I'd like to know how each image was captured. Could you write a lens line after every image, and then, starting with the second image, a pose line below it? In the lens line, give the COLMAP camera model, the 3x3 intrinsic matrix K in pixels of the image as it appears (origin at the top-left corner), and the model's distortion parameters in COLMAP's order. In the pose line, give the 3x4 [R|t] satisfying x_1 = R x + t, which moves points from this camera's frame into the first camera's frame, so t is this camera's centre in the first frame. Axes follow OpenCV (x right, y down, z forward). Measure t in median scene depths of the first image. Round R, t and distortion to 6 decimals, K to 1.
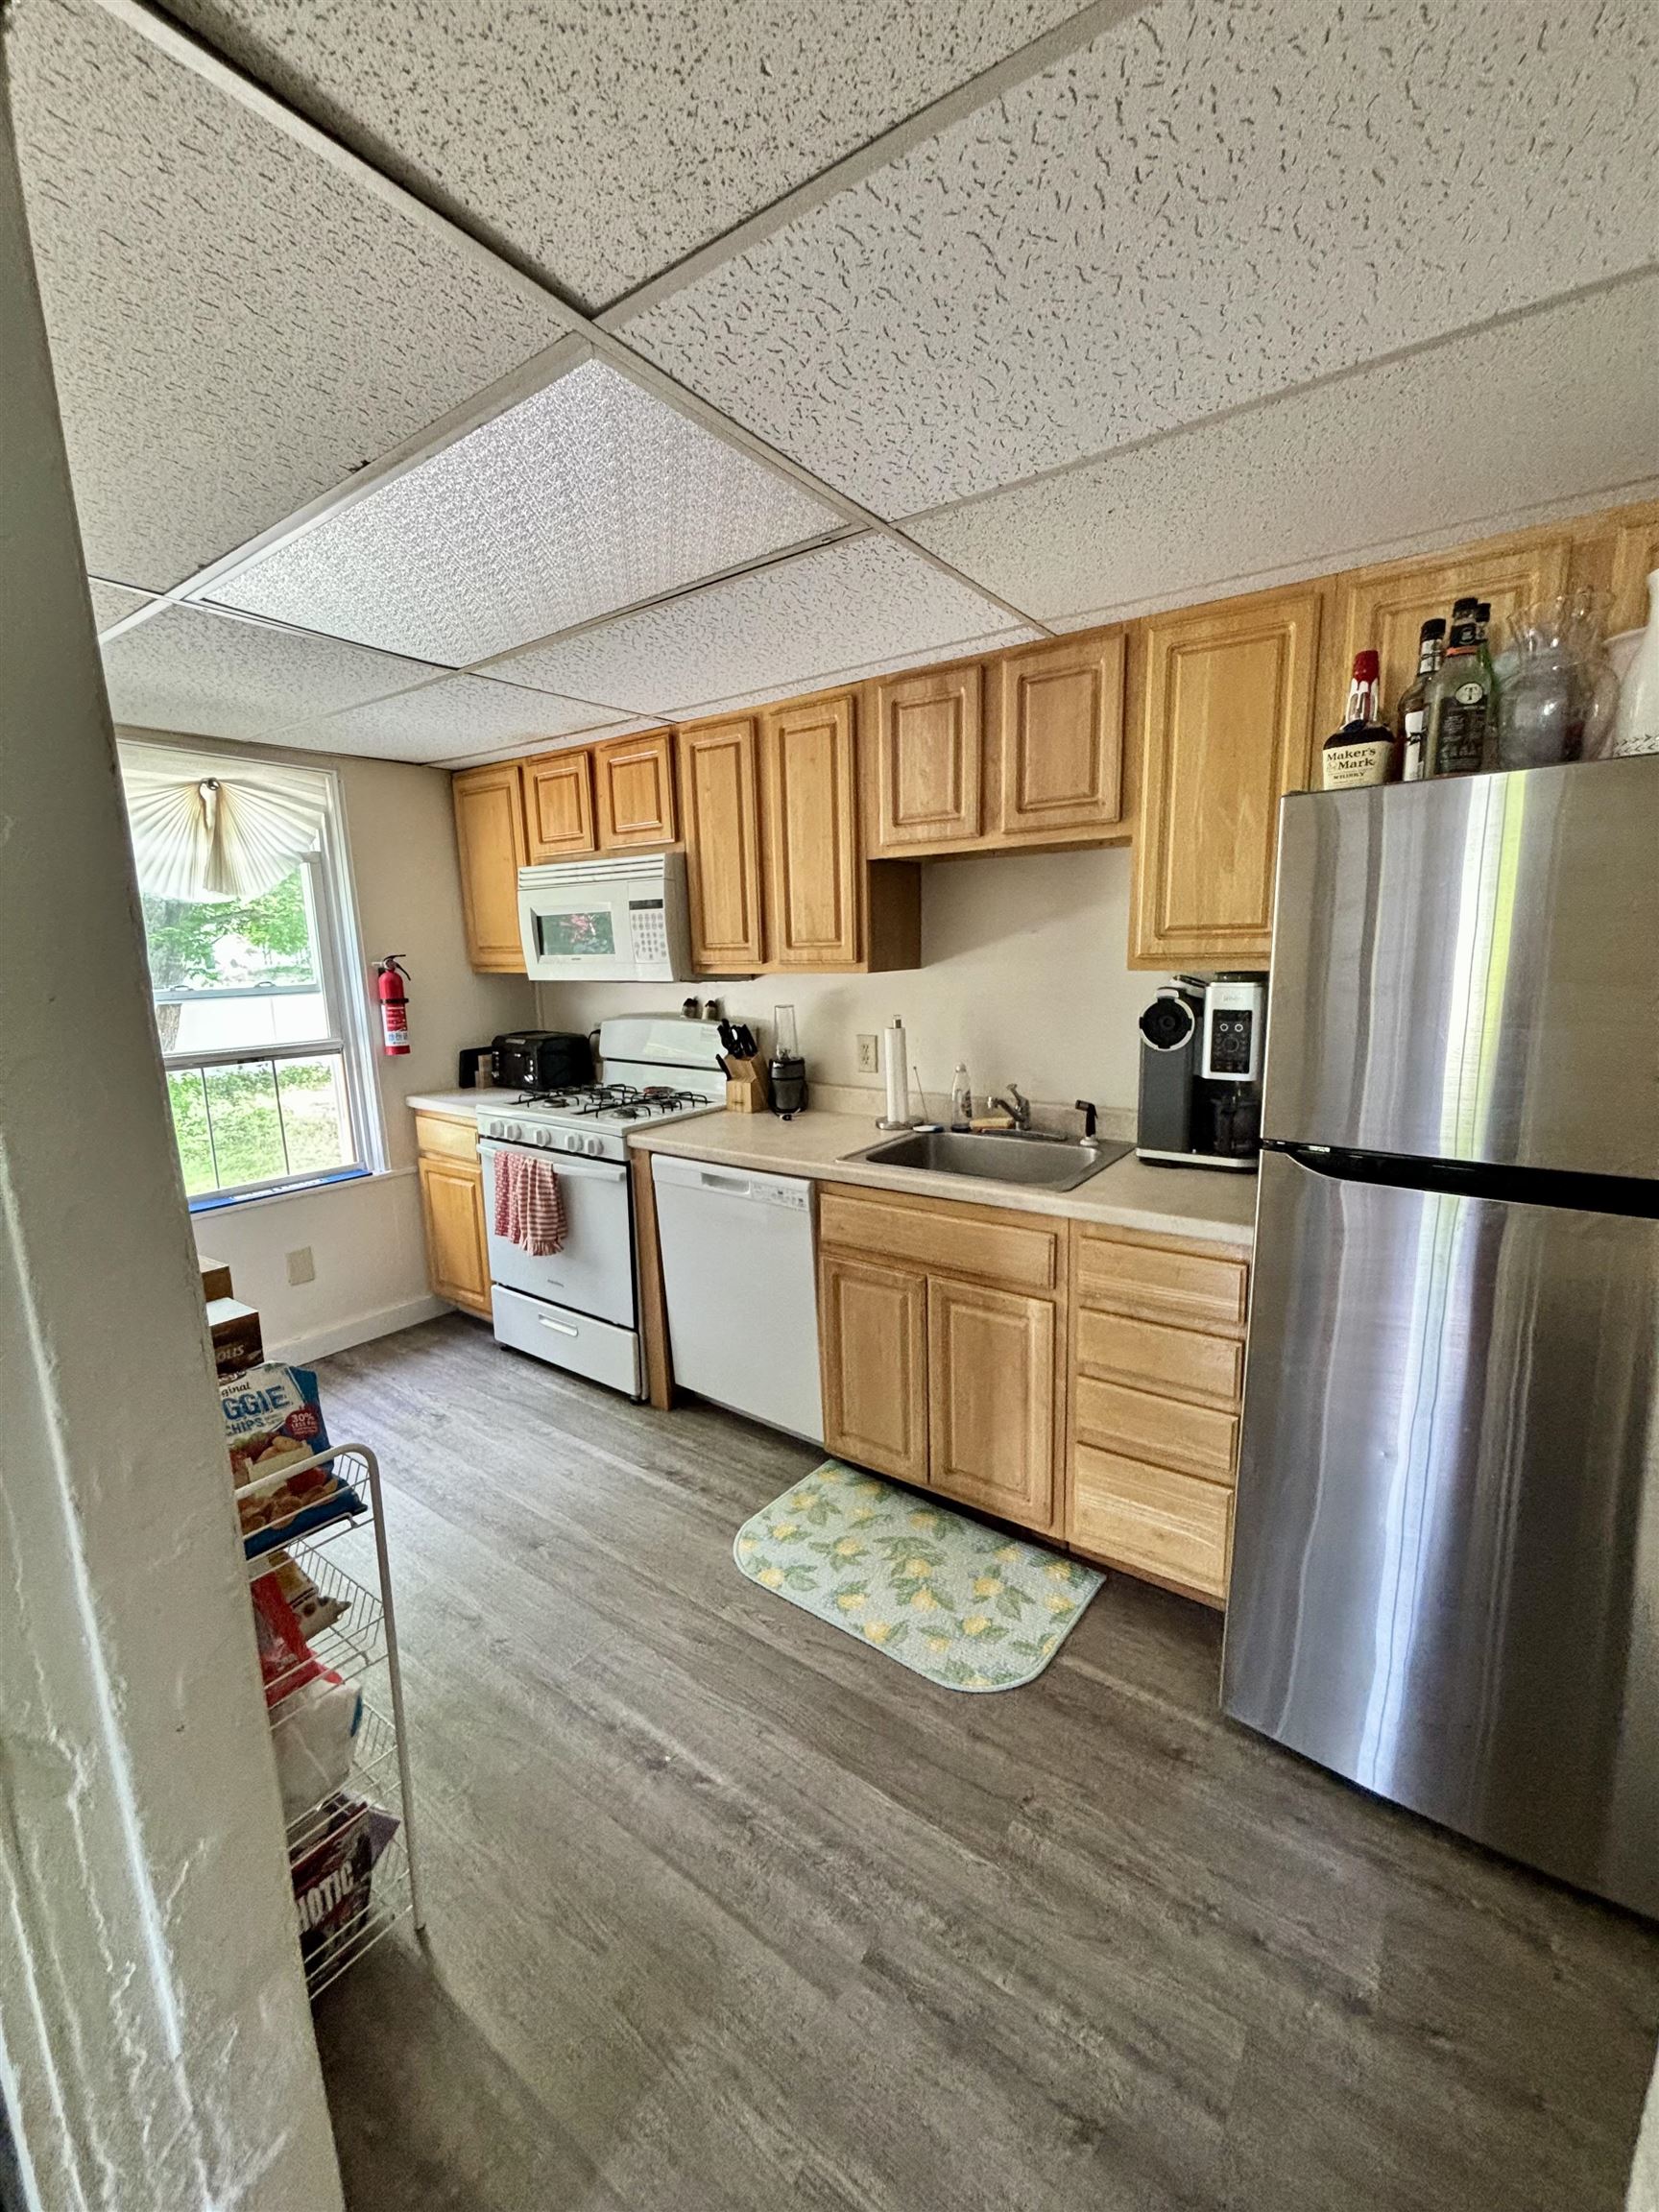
lens RADIAL K [[891.3, 0, 838.1], [0, 891.3, 1098.9], [0, 0, 1]] dist [0.000636, -0.000282]
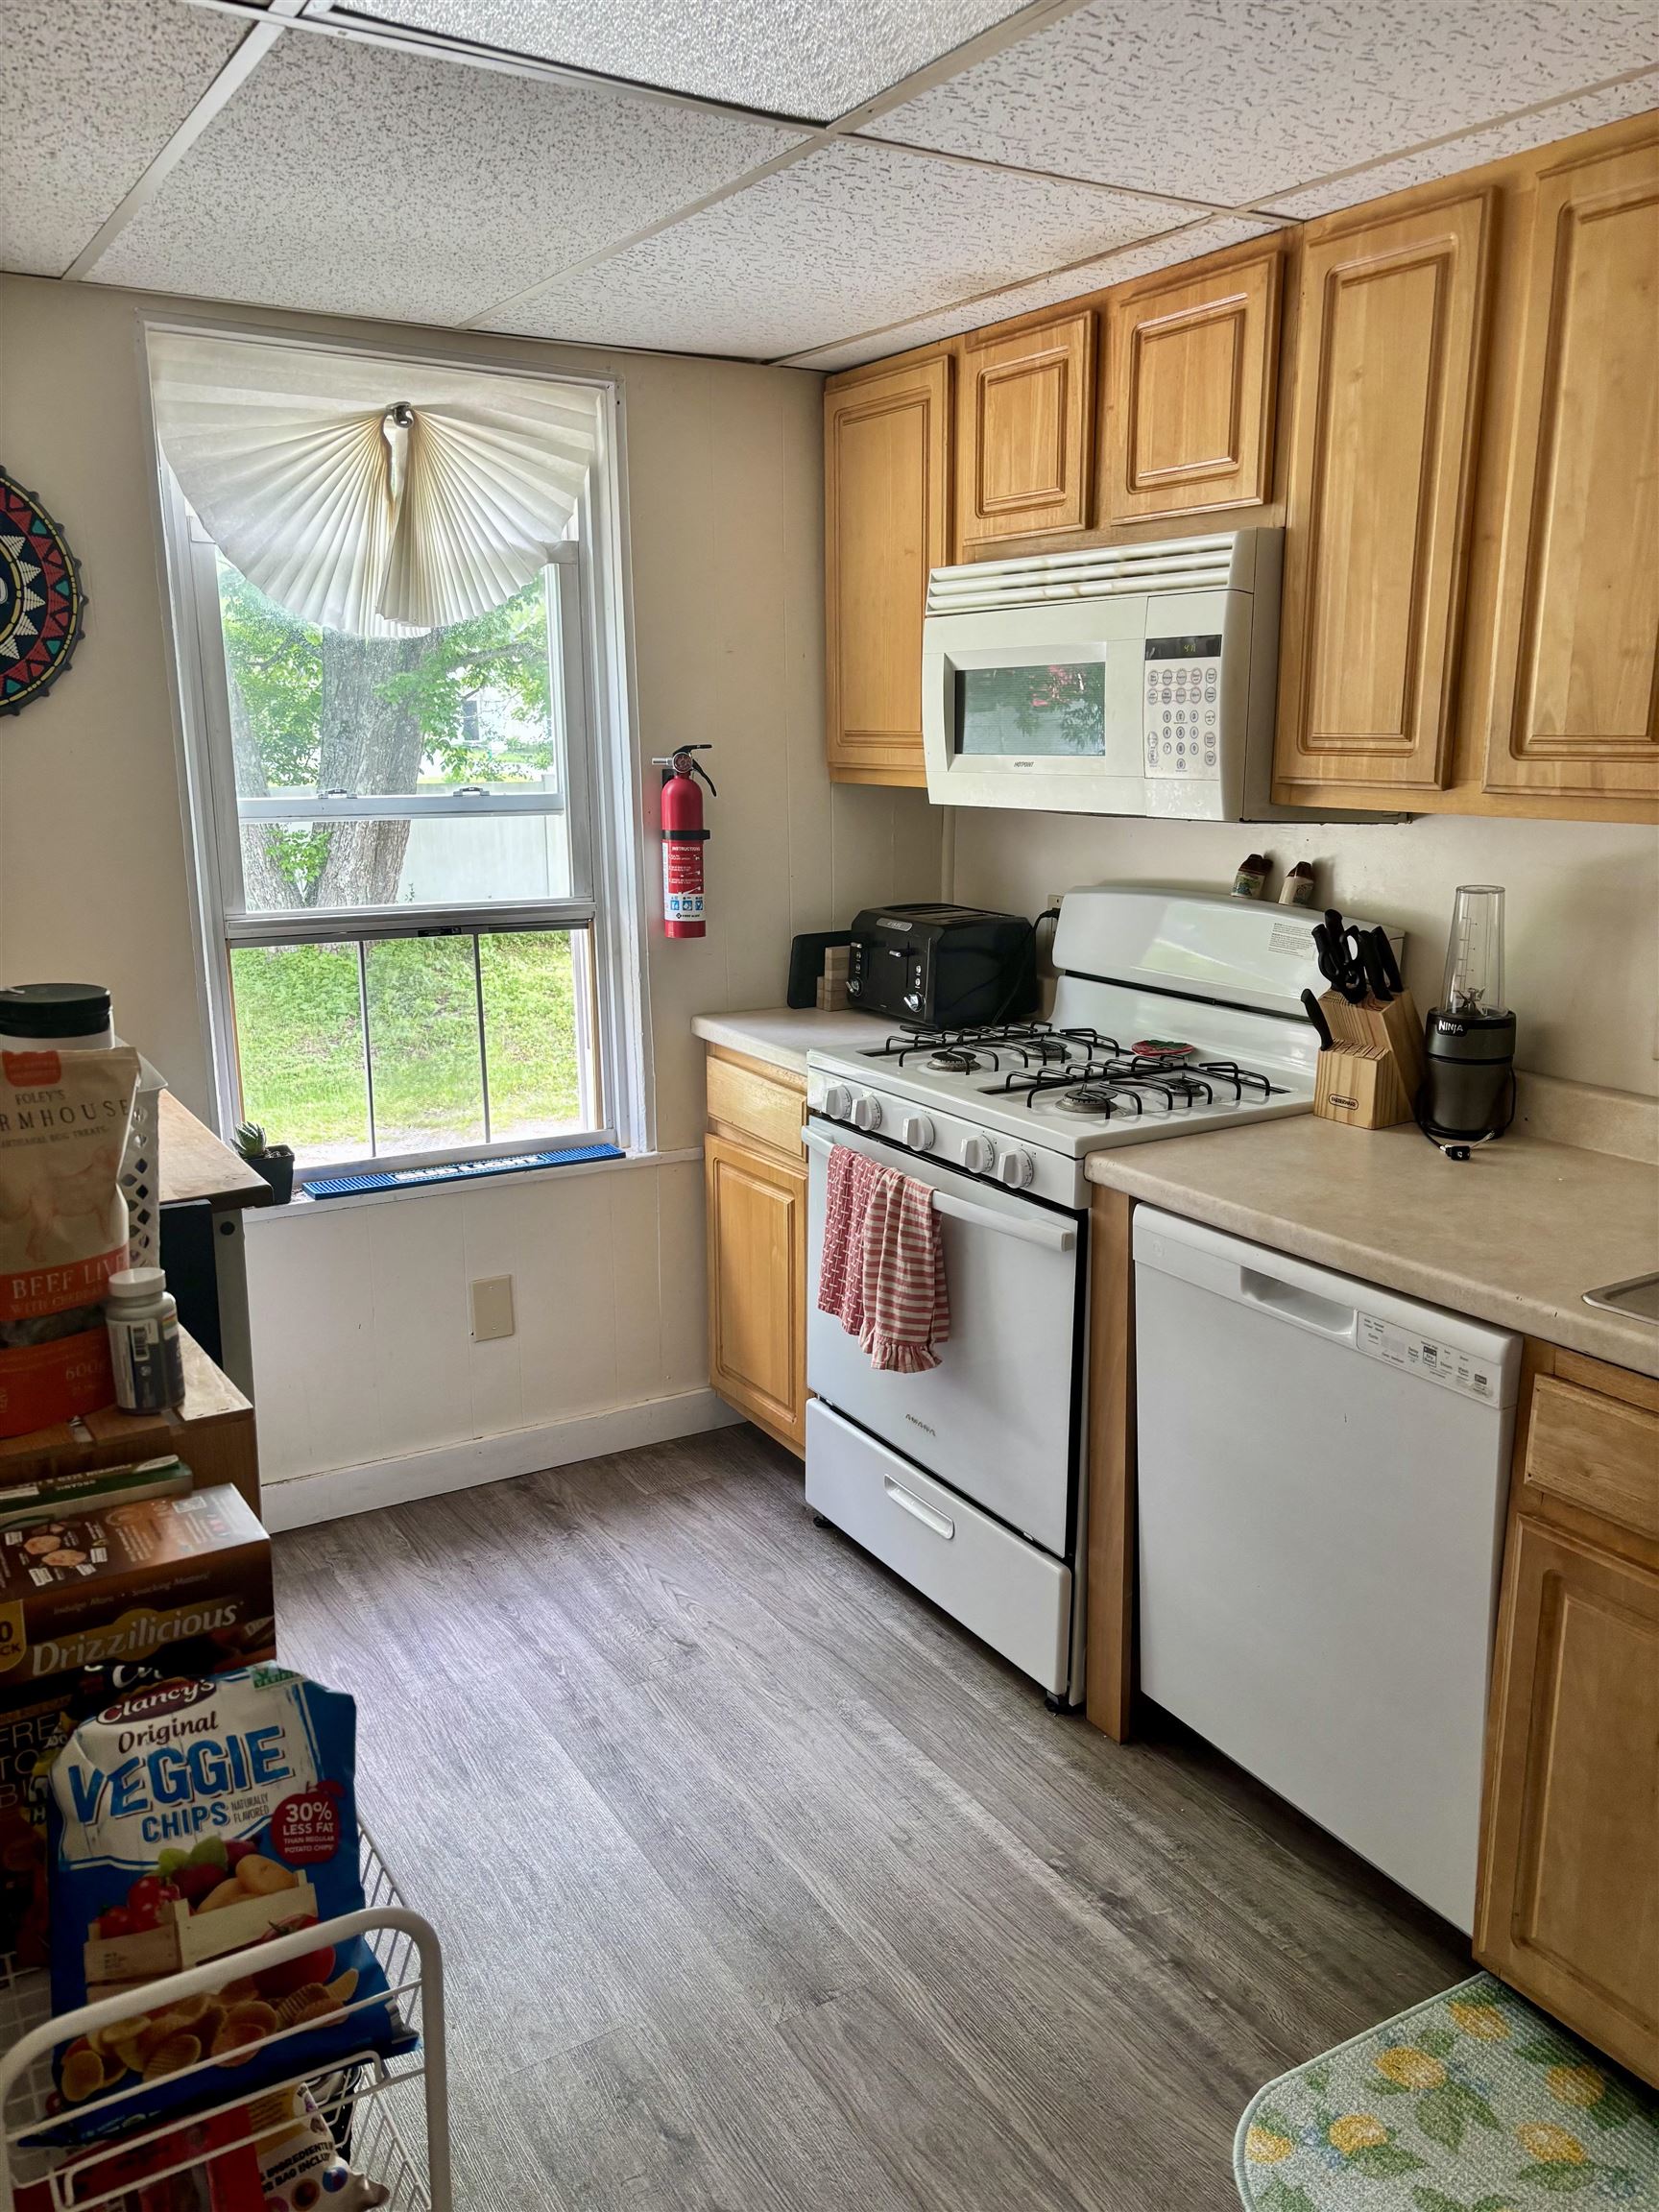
lens RADIAL K [[1700.0, 0, 831.8], [0, 1700.0, 1122.5], [0, 0, 1]] dist [0.108762, -0.146073]
pose [[0.919718, 0.109903, -0.376882, -0.022819], [-0.086888, 0.993192, 0.077592, -0.030077], [0.382844, -0.038616, 0.923006, 0.110776]]
